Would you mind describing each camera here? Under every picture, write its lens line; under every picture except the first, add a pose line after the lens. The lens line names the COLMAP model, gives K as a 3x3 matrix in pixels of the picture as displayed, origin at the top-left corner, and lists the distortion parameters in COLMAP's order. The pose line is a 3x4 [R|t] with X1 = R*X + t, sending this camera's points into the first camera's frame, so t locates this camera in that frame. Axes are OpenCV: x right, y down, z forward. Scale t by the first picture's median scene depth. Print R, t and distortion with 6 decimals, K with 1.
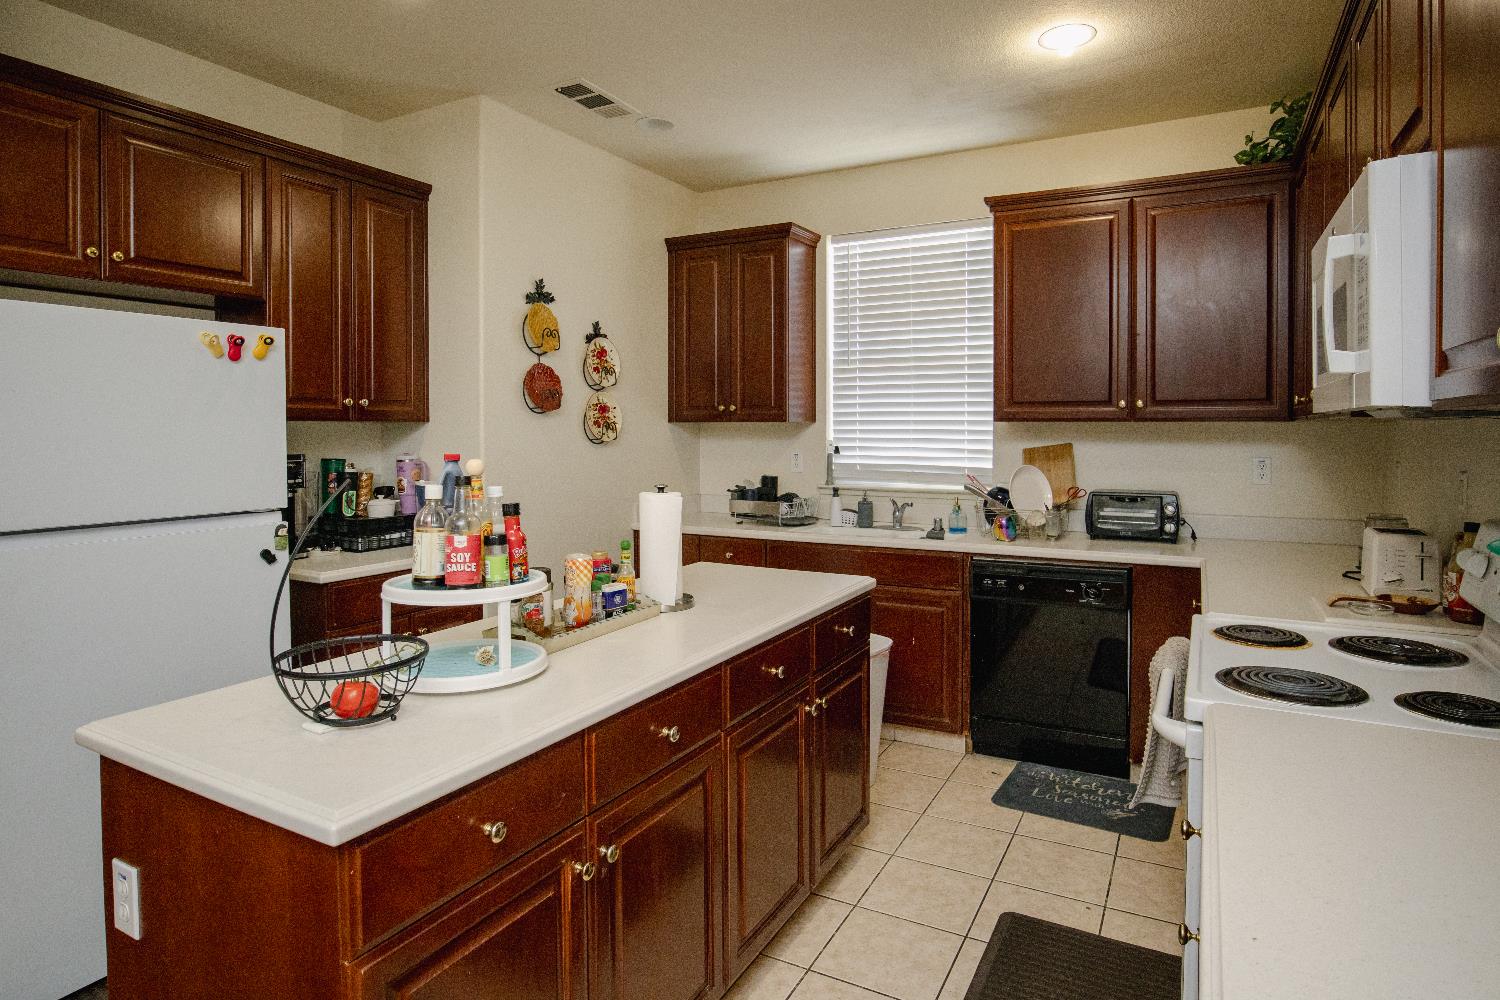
lens RADIAL K [[881.8, 0, 701.4], [0, 881.8, 449.1], [0, 0, 1]] dist [-0.074301, 0.083551]
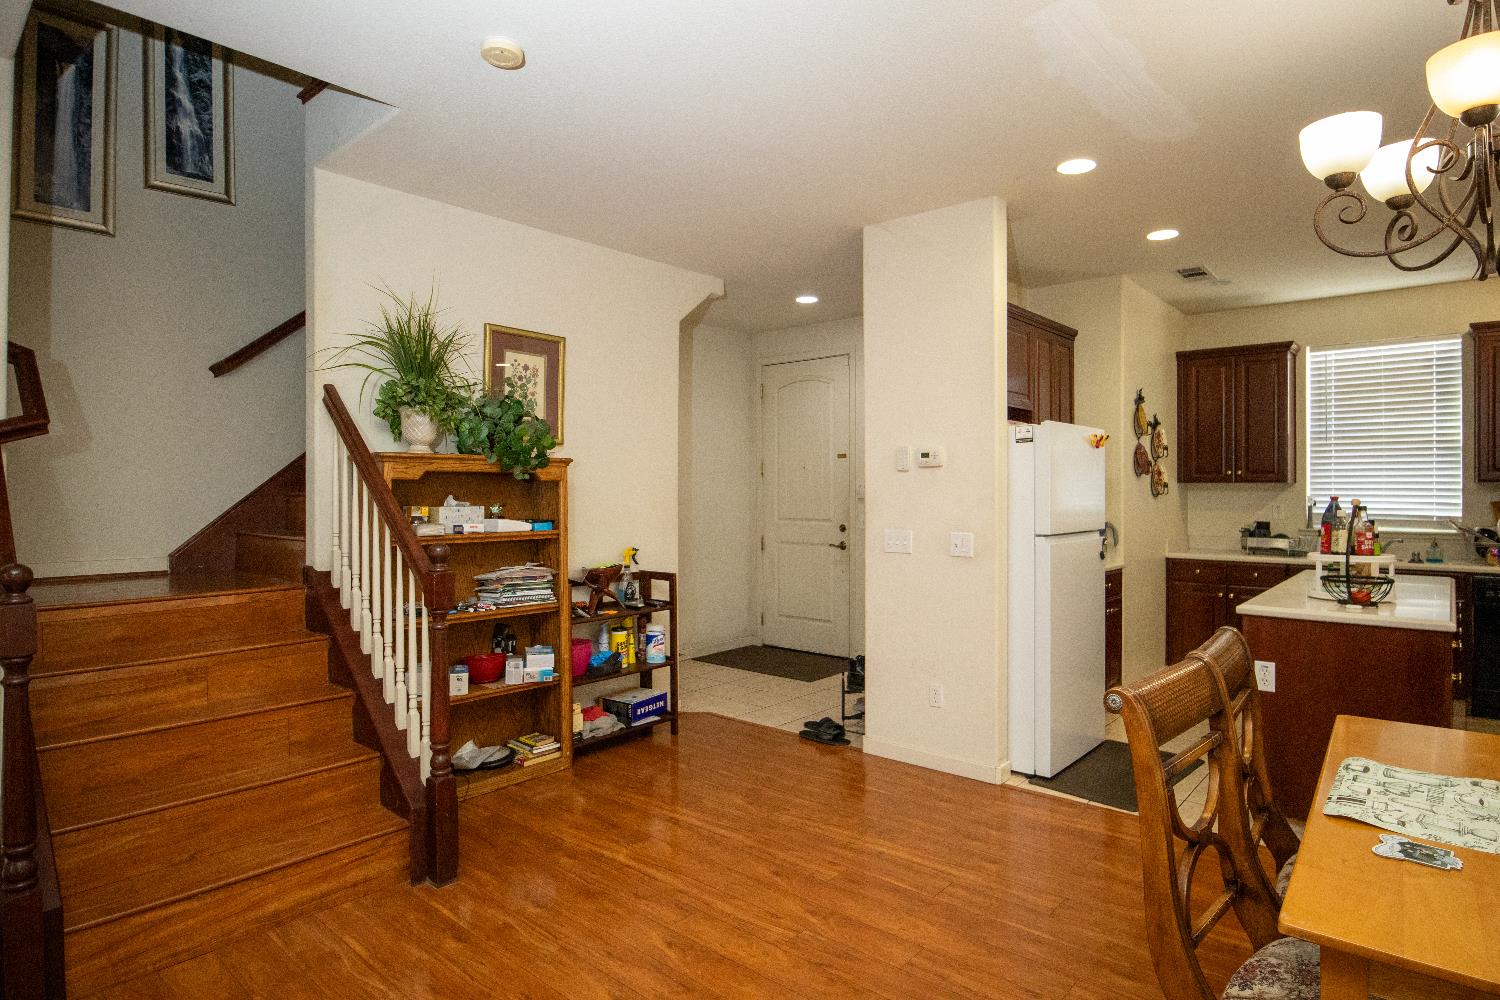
lens RADIAL K [[814.7, 0, 753.1], [0, 814.7, 485.8], [0, 0, 1]] dist [-0.019204, 0.001208]
pose [[0.976607, 0.002204, -0.215023, -0.482080], [-0.008196, 0.999602, -0.026981, 0.017434], [0.214878, 0.028112, 0.976236, -0.465230]]
